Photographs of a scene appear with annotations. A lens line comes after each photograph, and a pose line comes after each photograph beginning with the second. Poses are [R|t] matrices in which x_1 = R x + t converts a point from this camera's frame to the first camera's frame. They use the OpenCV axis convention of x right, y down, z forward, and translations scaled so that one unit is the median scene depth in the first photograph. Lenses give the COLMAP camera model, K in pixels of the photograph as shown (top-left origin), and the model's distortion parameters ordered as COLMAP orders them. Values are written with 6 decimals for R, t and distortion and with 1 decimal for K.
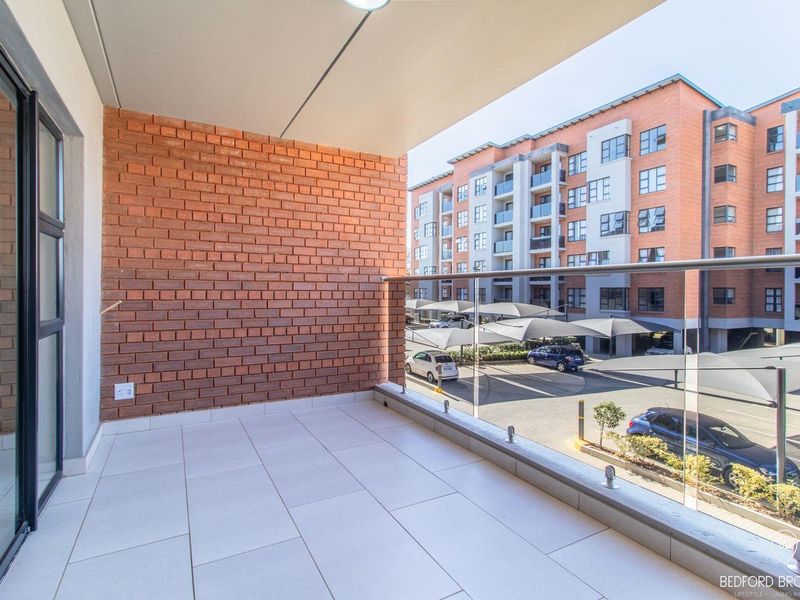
lens RADIAL K [[410.8, 0, 395.3], [0, 410.8, 291.3], [0, 0, 1]] dist [0.006094, 0.001951]
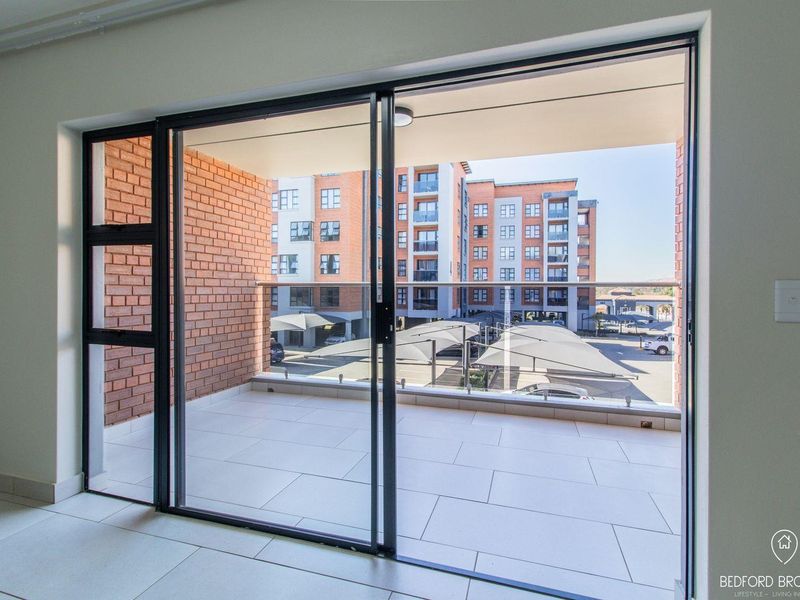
lens RADIAL K [[410.8, 0, 396.1], [0, 410.8, 289.7], [0, 0, 1]] dist [0.006094, 0.001951]
pose [[0.726705, 0.000264, 0.686949, -0.533853], [-0.000501, 1.000000, 0.000146, -0.013678], [-0.686949, -0.000450, 0.726705, -0.096246]]
